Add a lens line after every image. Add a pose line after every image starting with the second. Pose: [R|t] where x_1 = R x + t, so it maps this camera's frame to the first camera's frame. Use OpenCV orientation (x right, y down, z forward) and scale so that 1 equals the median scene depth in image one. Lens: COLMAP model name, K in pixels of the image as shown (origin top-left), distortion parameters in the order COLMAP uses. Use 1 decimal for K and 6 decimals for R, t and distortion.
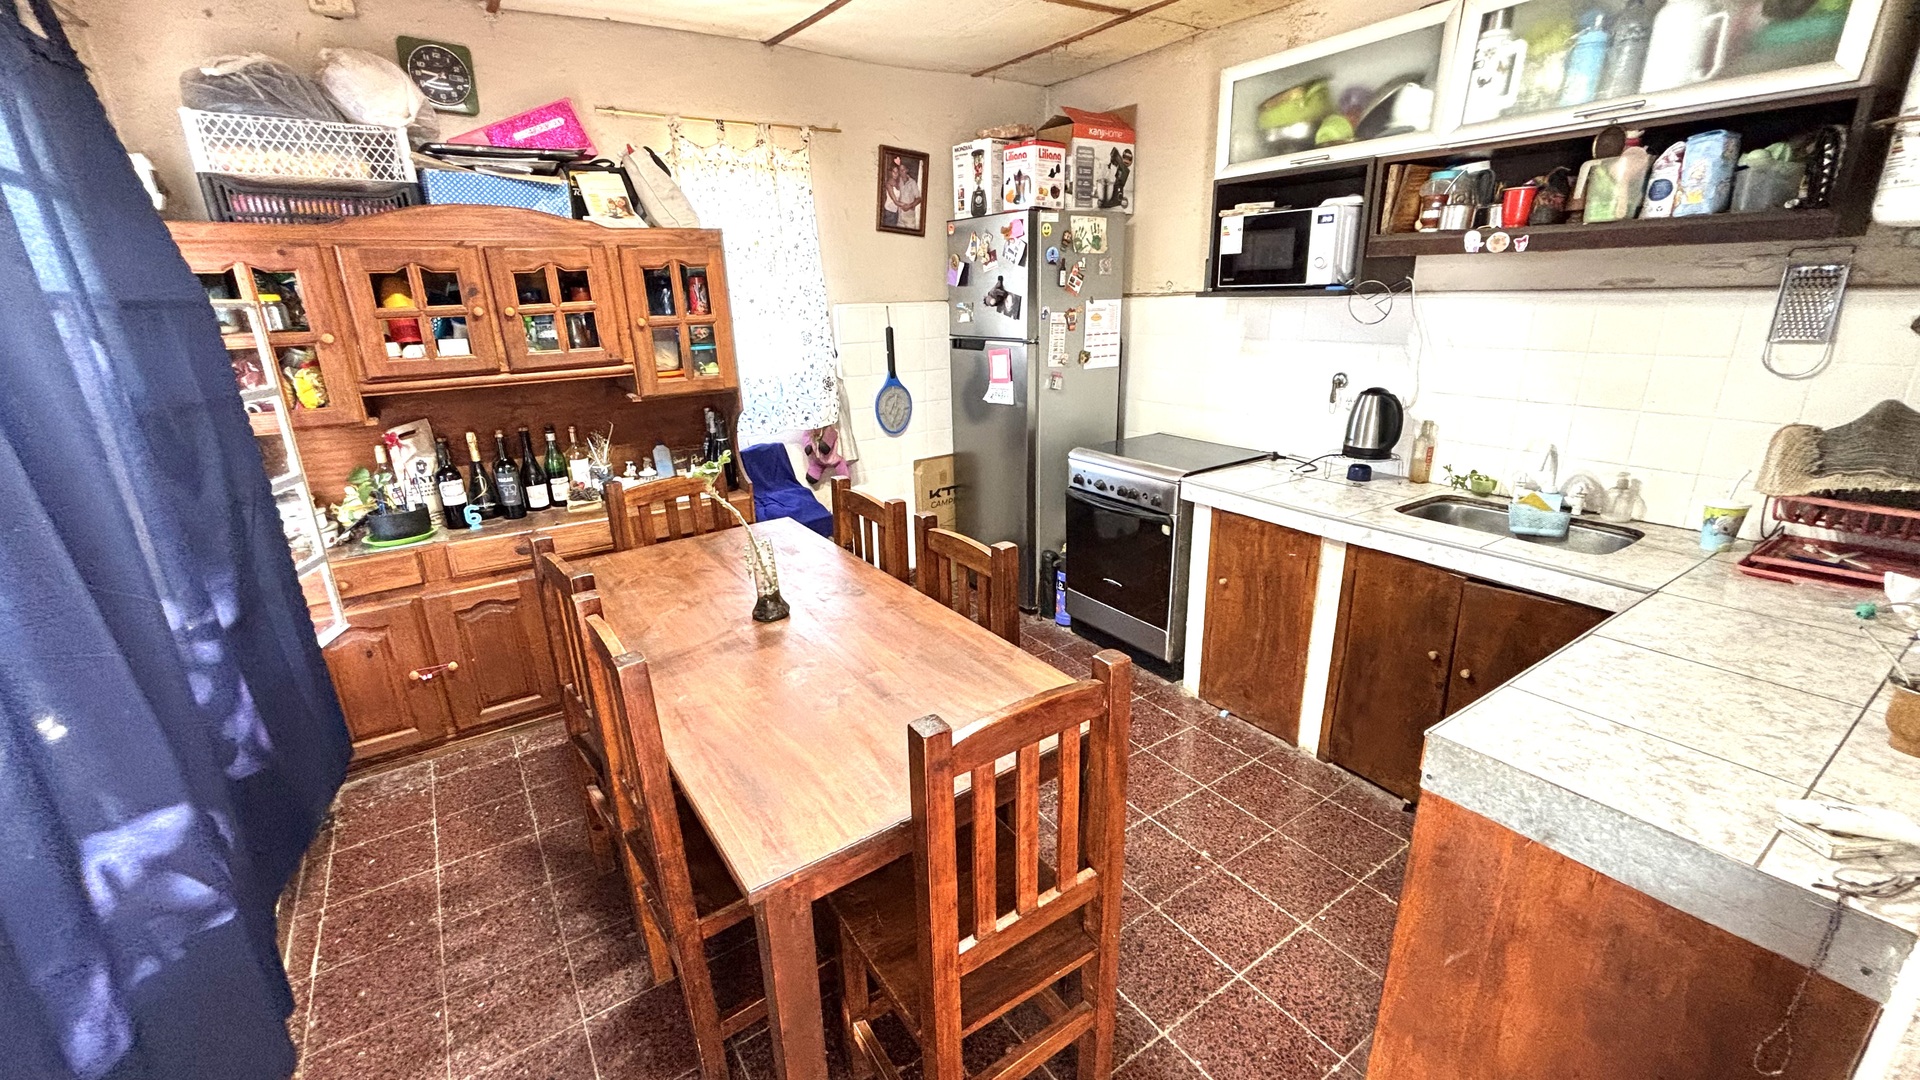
lens RADIAL K [[773.7, 0, 963.9], [0, 773.7, 552.8], [0, 0, 1]] dist [0.000462, -0.000038]
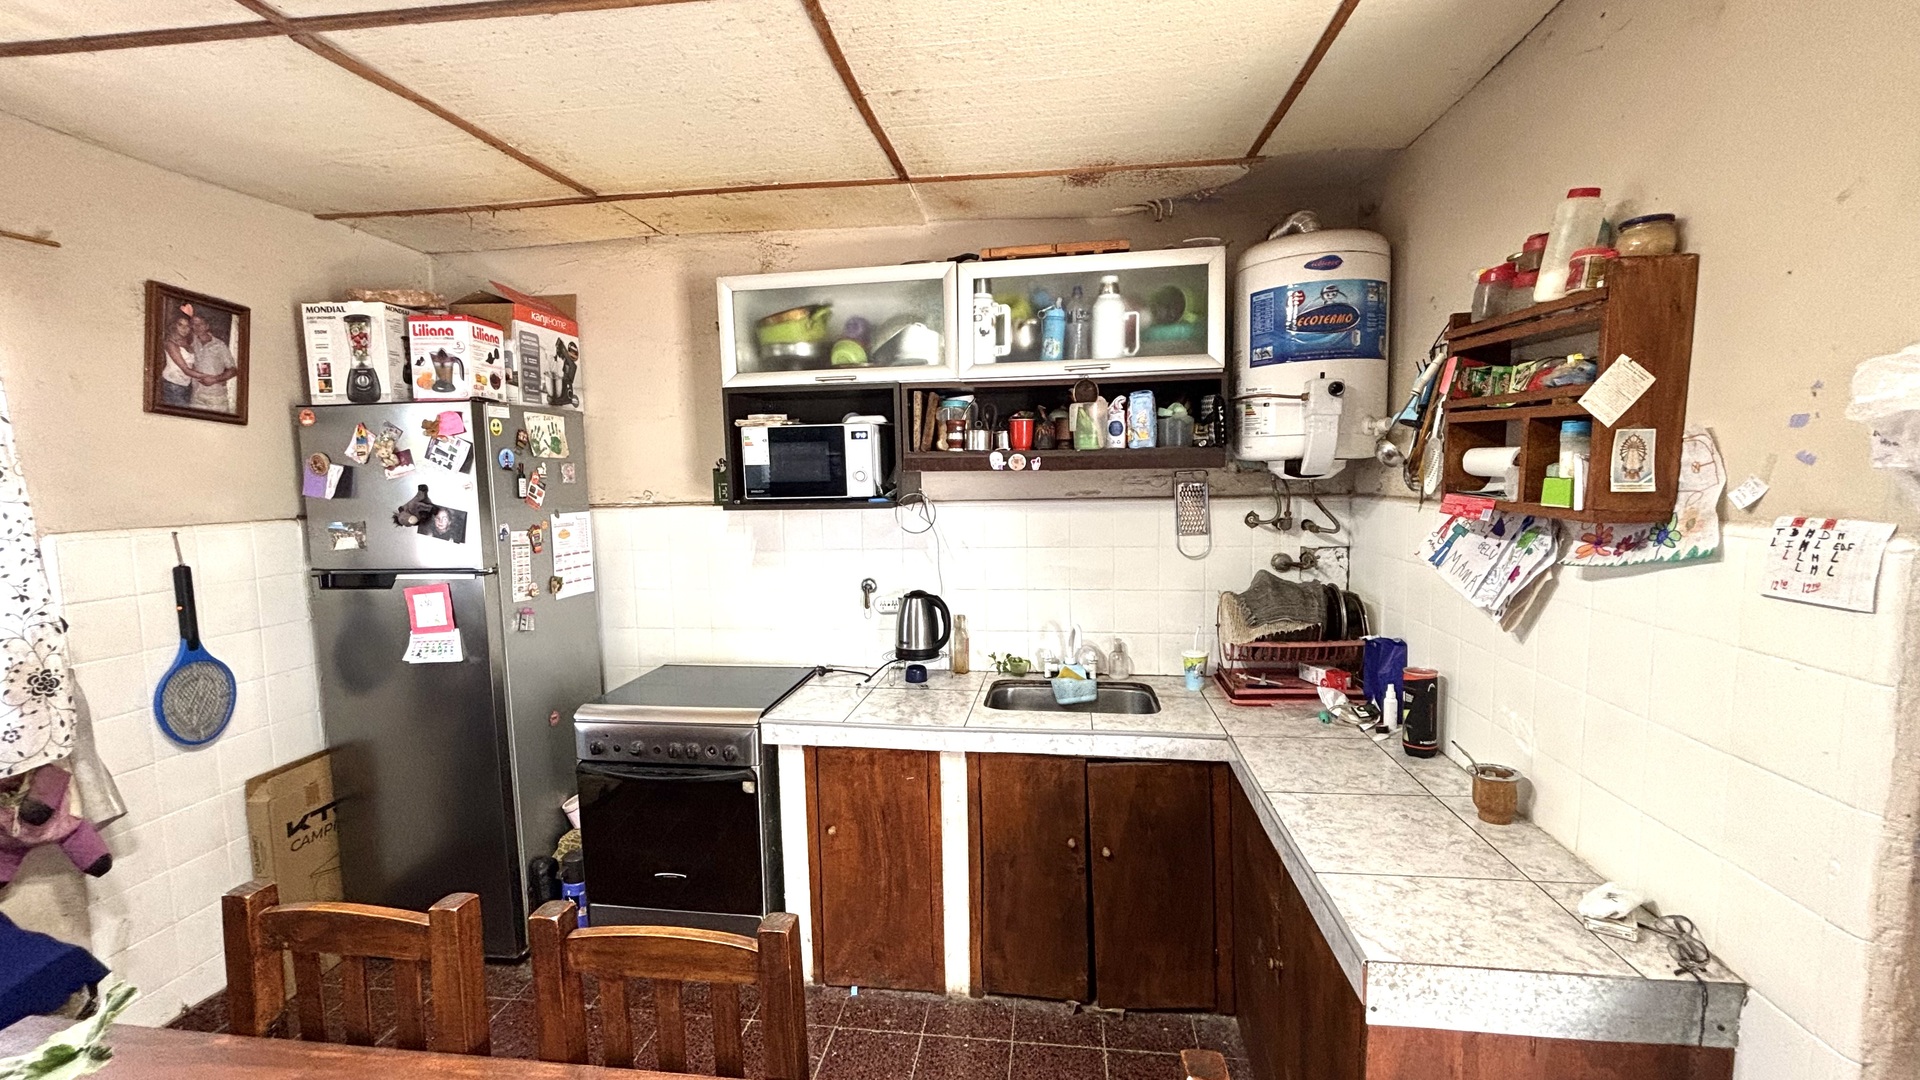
lens RADIAL K [[774.0, 0, 960.0], [0, 774.0, 540.0], [0, 0, 1]] dist [-0.001390, 0.000177]
pose [[0.668591, -0.054488, 0.741631, -0.155241], [0.241899, 0.959007, -0.147616, -0.093019], [-0.703186, 0.278094, 0.654364, 0.223361]]
